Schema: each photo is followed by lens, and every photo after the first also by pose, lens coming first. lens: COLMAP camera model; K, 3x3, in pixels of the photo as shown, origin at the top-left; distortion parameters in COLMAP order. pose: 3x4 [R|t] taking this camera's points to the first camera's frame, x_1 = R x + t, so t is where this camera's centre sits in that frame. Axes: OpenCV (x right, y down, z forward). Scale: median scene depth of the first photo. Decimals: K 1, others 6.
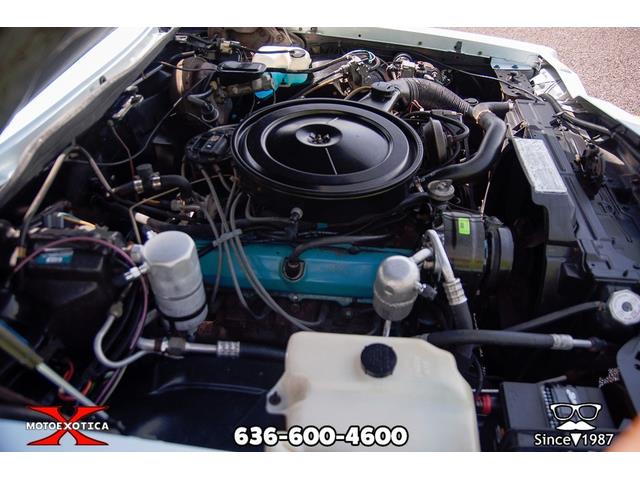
lens RADIAL K [[479.0, 0, 321.9], [0, 479.0, 227.1], [0, 0, 1]] dist [-0.136242, 0.111810]
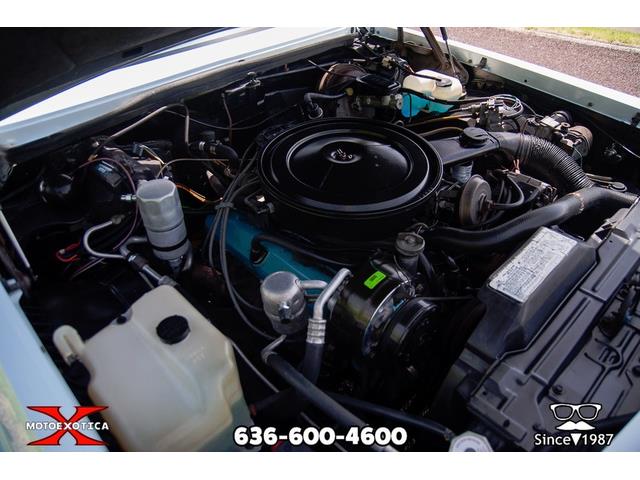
lens RADIAL K [[479.0, 0, 321.9], [0, 479.0, 227.1], [0, 0, 1]] dist [-0.136242, 0.111810]
pose [[0.763650, 0.373874, -0.526362, 0.532765], [-0.387206, 0.917590, 0.090001, -0.111375], [0.516633, 0.135081, 0.845484, 0.104923]]
